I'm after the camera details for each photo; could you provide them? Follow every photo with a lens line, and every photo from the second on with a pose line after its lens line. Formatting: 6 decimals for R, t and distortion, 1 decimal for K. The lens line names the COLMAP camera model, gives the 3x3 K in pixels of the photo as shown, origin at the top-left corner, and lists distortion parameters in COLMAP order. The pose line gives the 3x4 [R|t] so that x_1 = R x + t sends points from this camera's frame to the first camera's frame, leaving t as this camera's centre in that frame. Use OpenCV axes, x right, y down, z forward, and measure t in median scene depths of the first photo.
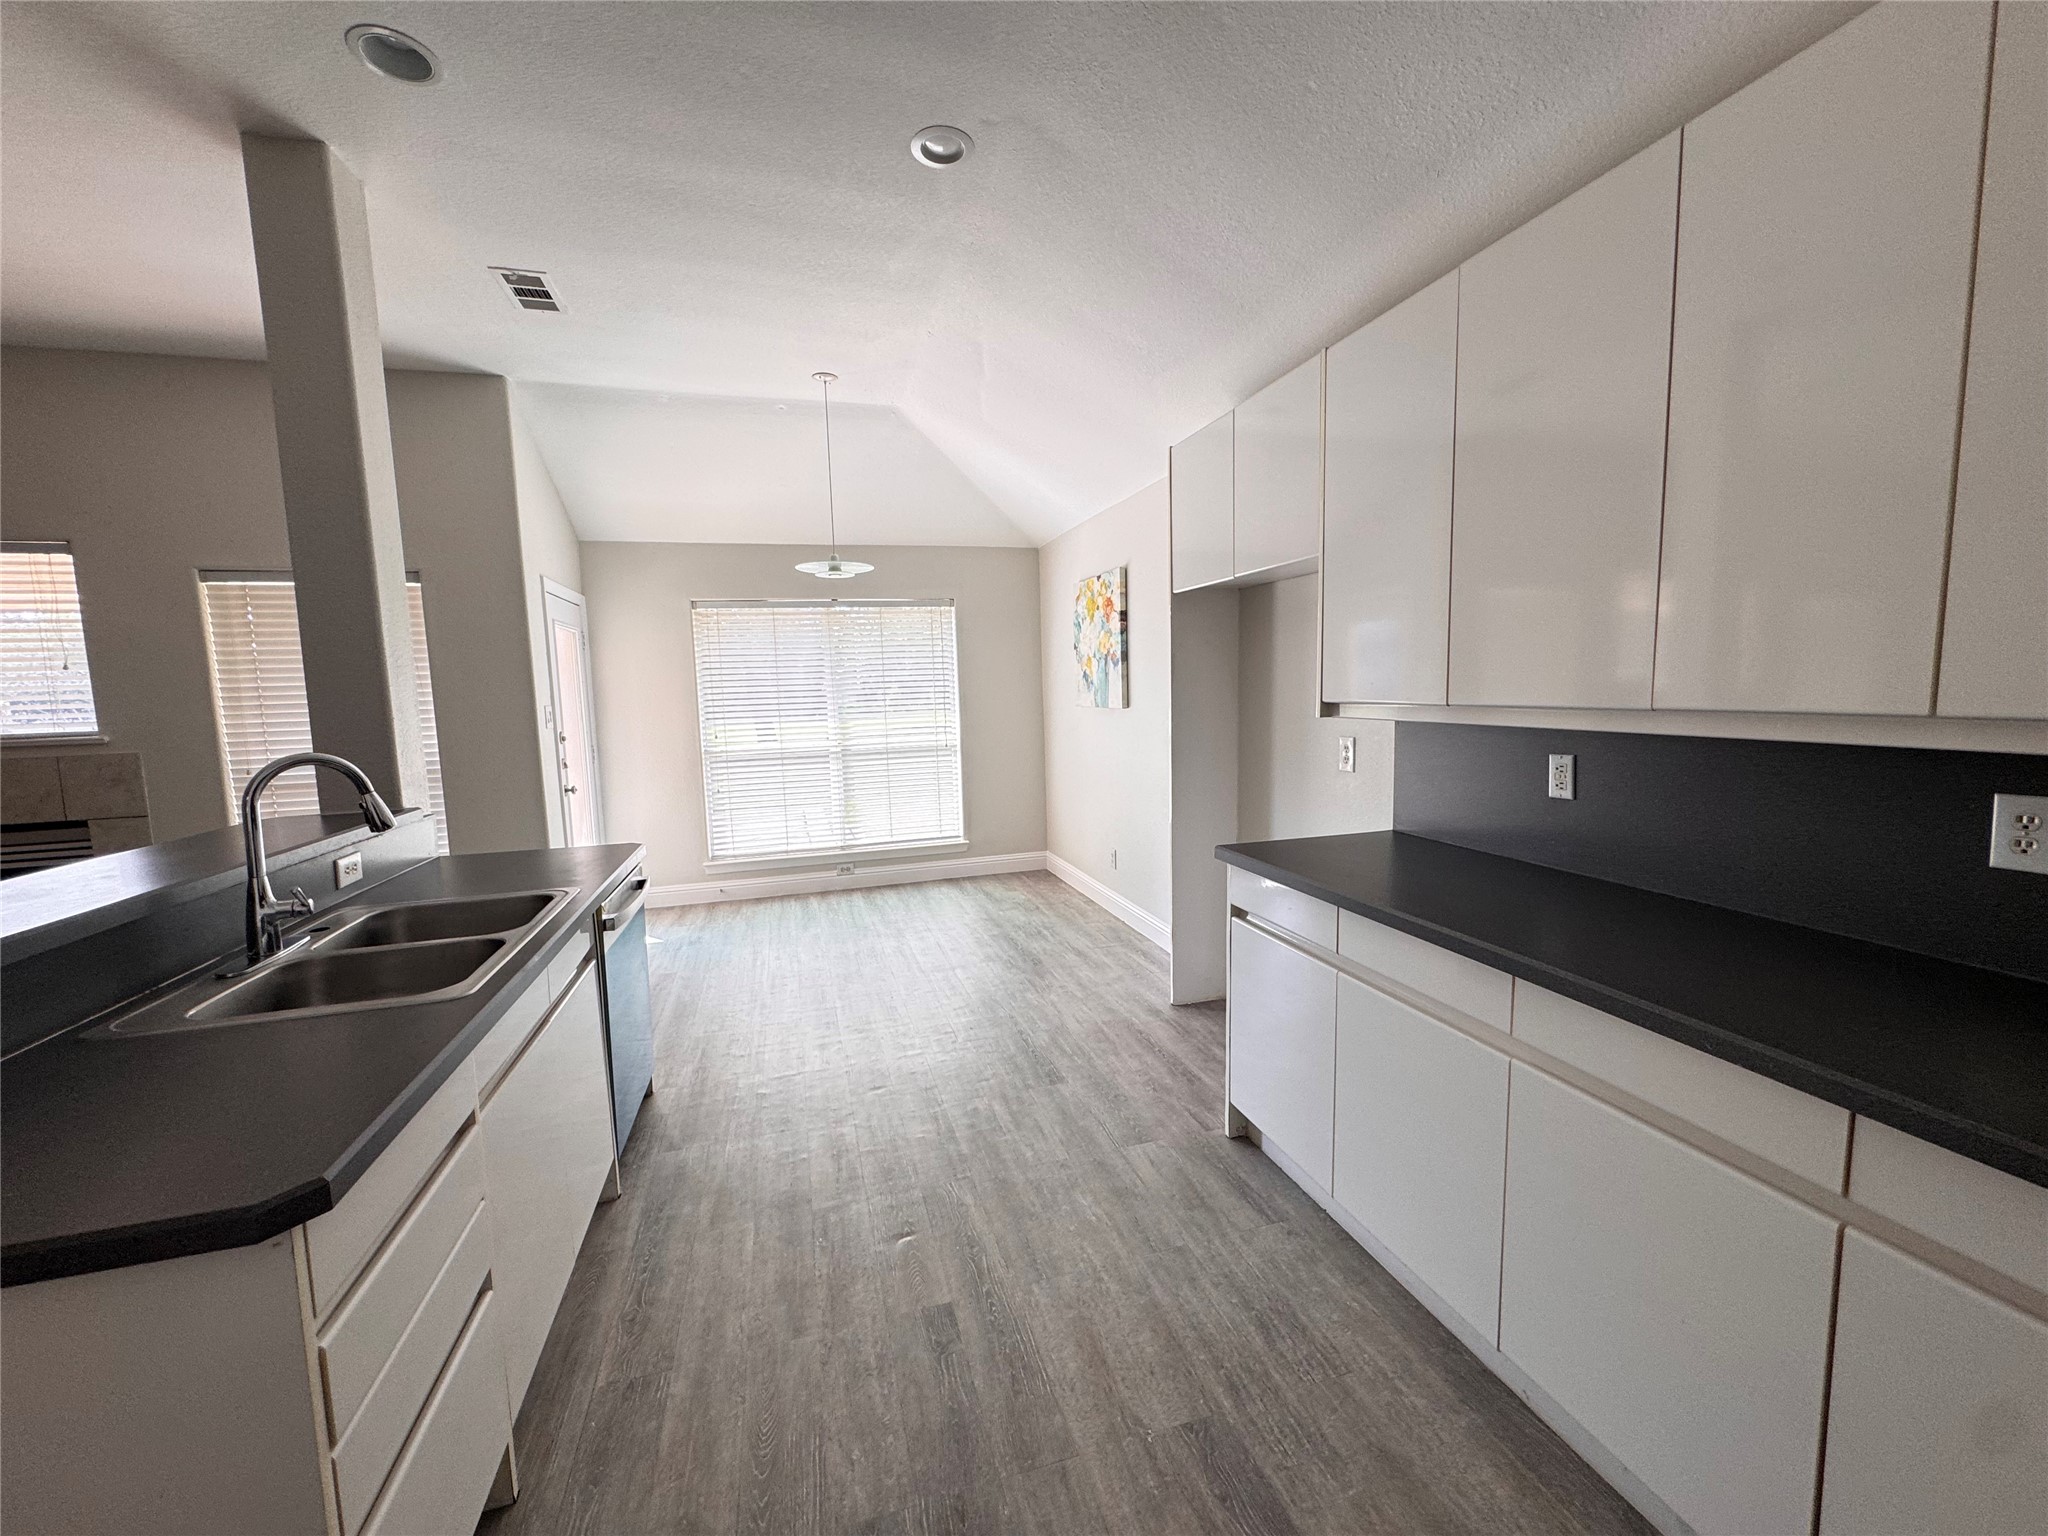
lens RADIAL K [[816.9, 0, 1029.2], [0, 816.9, 769.7], [0, 0, 1]] dist [-0.005330, 0.000765]
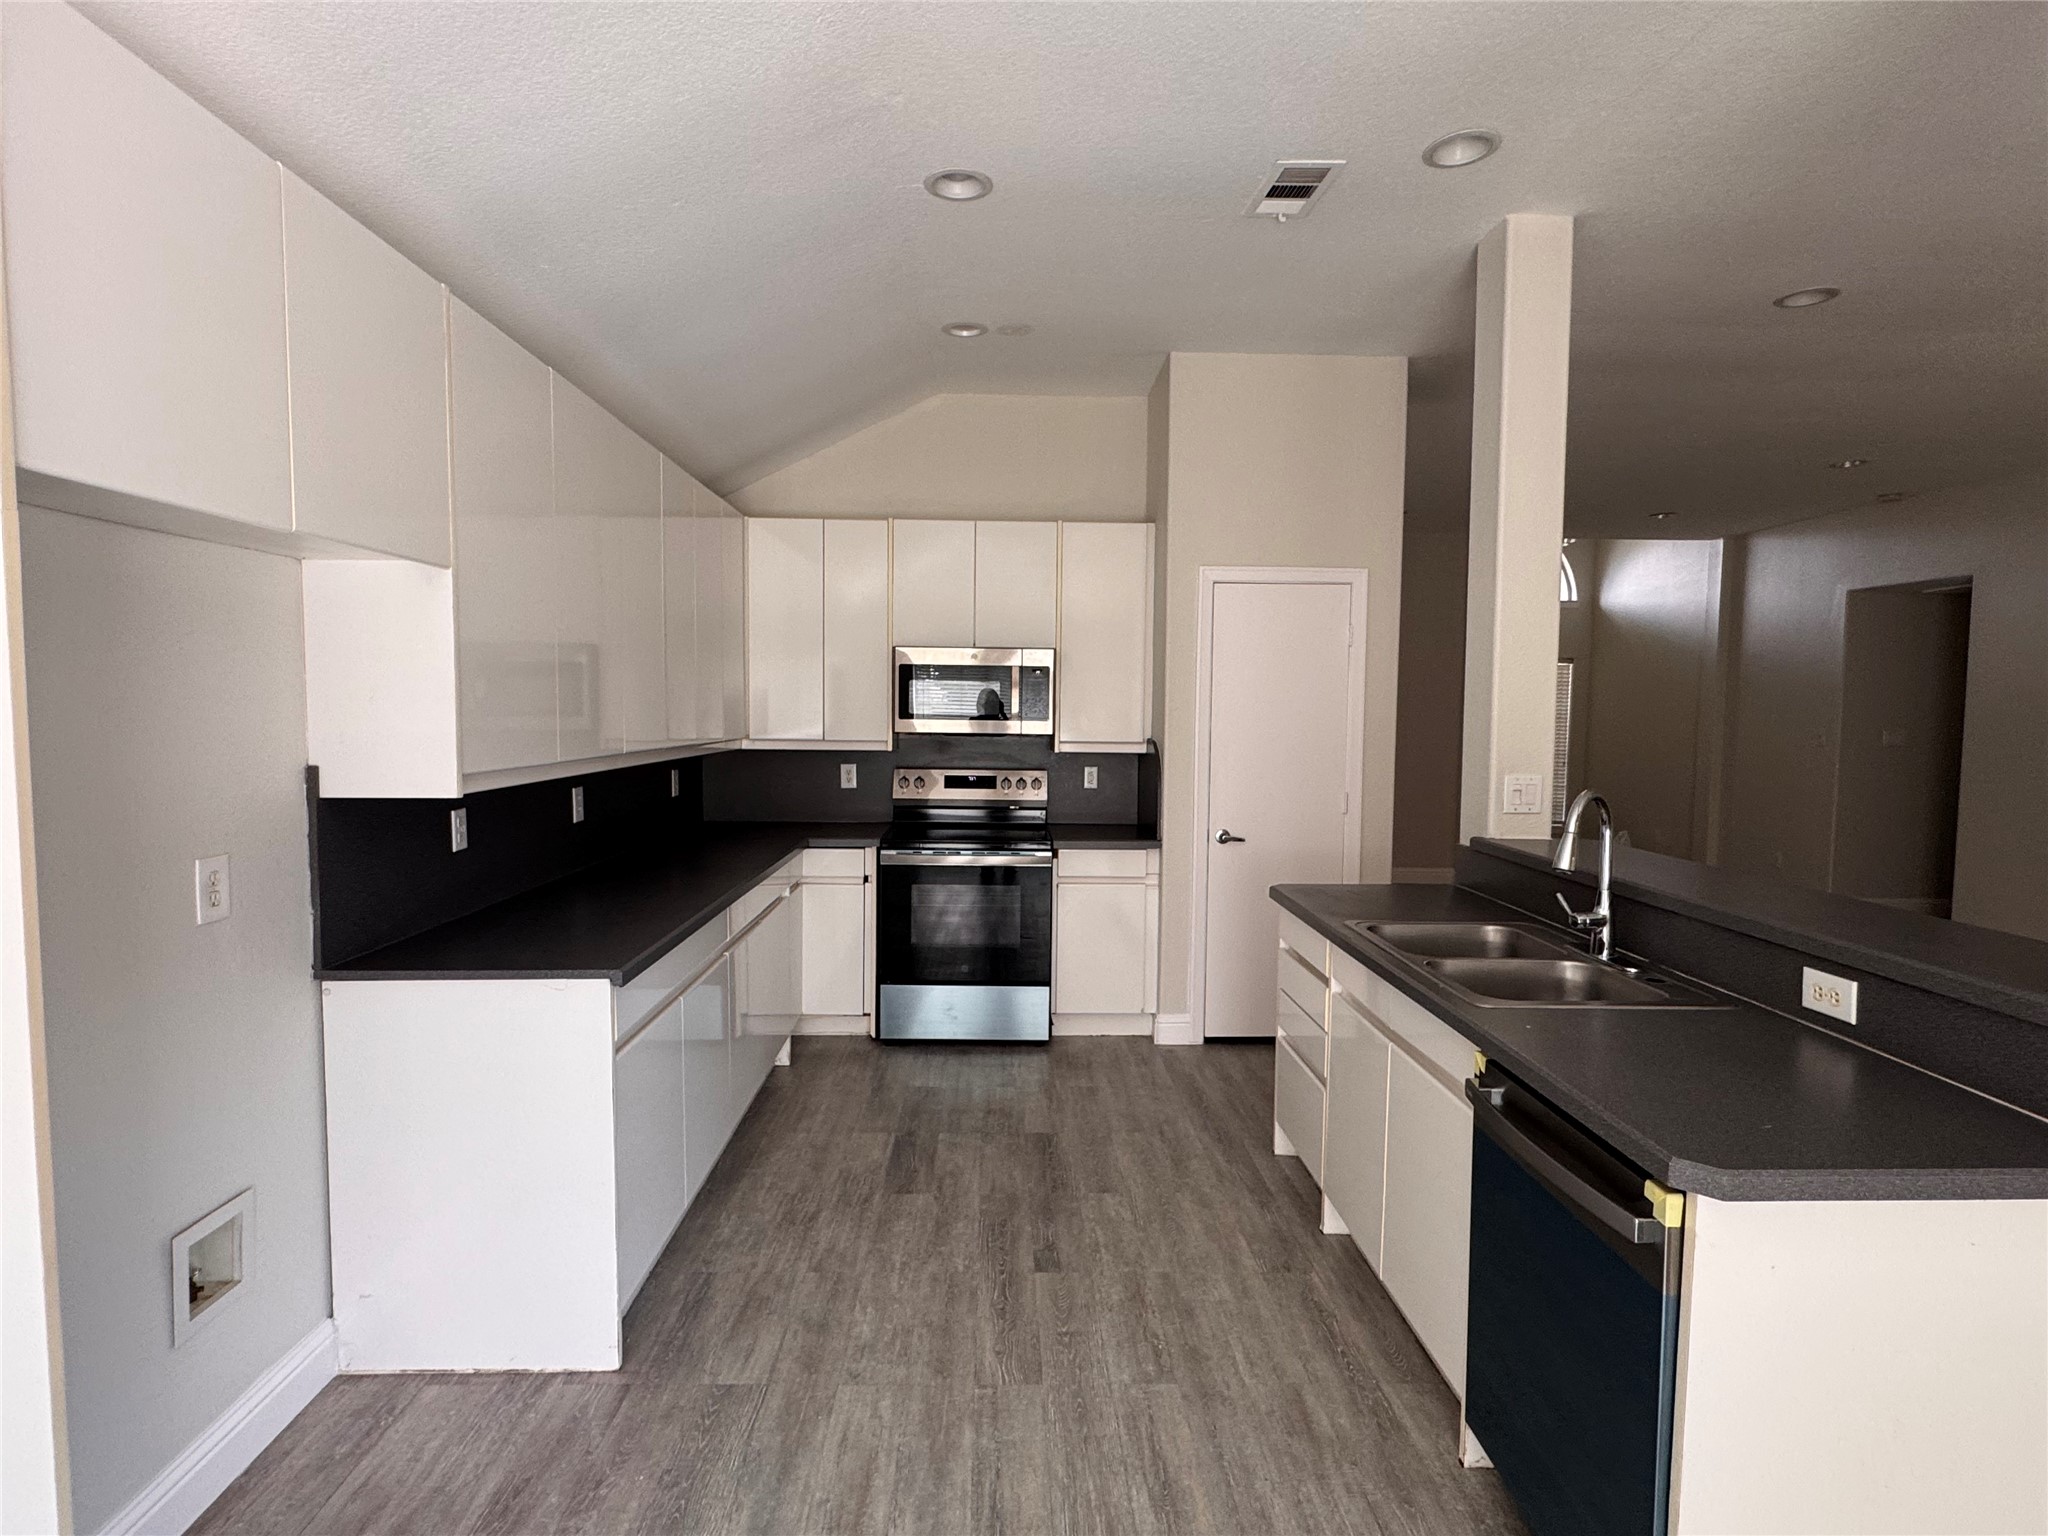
lens RADIAL K [[1042.5, 0, 1015.9], [0, 1042.5, 769.1], [0, 0, 1]] dist [-0.001595, -0.001533]
pose [[-0.963921, 0.003827, 0.266161, -0.321400], [0.046604, 0.986879, 0.154592, -0.188437], [-0.262077, 0.161418, -0.951451, 1.591584]]
